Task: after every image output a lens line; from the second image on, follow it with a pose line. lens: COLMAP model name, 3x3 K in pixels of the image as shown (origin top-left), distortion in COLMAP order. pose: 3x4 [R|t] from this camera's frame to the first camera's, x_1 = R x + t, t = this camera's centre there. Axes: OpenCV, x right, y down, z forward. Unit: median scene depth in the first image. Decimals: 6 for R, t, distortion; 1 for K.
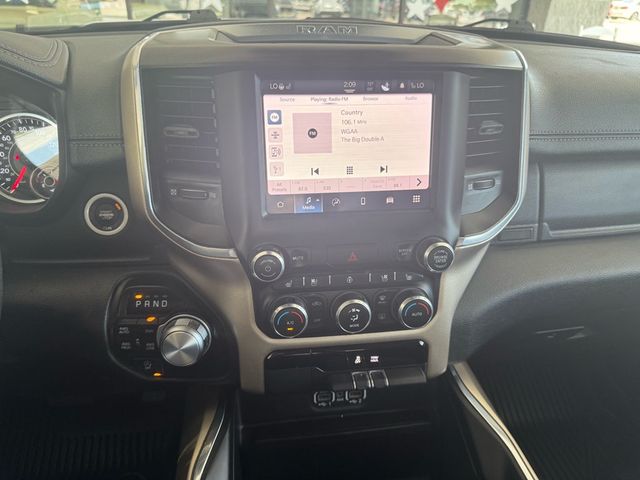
lens RADIAL K [[442.3, 0, 320.0], [0, 442.3, 240.0], [0, 0, 1]] dist [0.002459, -0.019039]
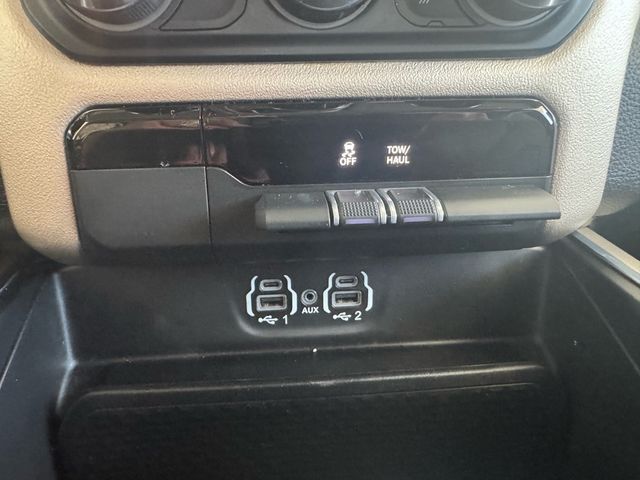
lens RADIAL K [[442.9, 0, 301.1], [0, 442.9, 251.3], [0, 0, 1]] dist [-0.022187, 0.003614]
pose [[0.997990, 0.007546, -0.062913, 0.071851], [-0.006581, 0.999858, 0.015537, 0.341236], [0.063021, -0.015092, 0.997898, 0.663957]]
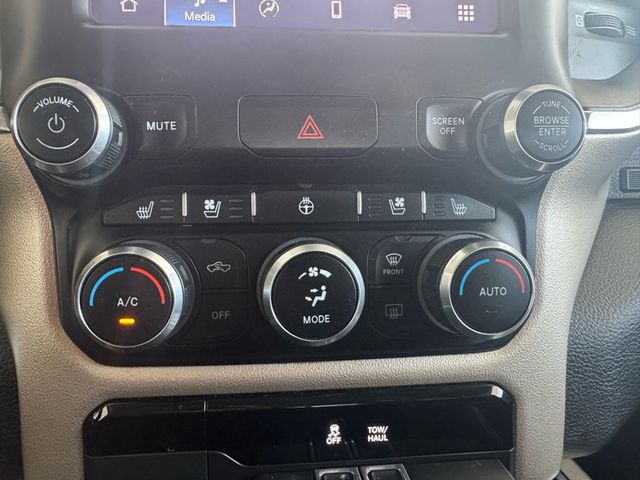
lens RADIAL K [[442.9, 0, 301.1], [0, 442.9, 251.3], [0, 0, 1]] dist [-0.022187, 0.003614]
pose [[0.999188, -0.003445, -0.040147, 0.073599], [-0.005499, 0.975355, -0.220571, 0.201319], [0.039917, 0.220613, 0.974544, 0.595919]]
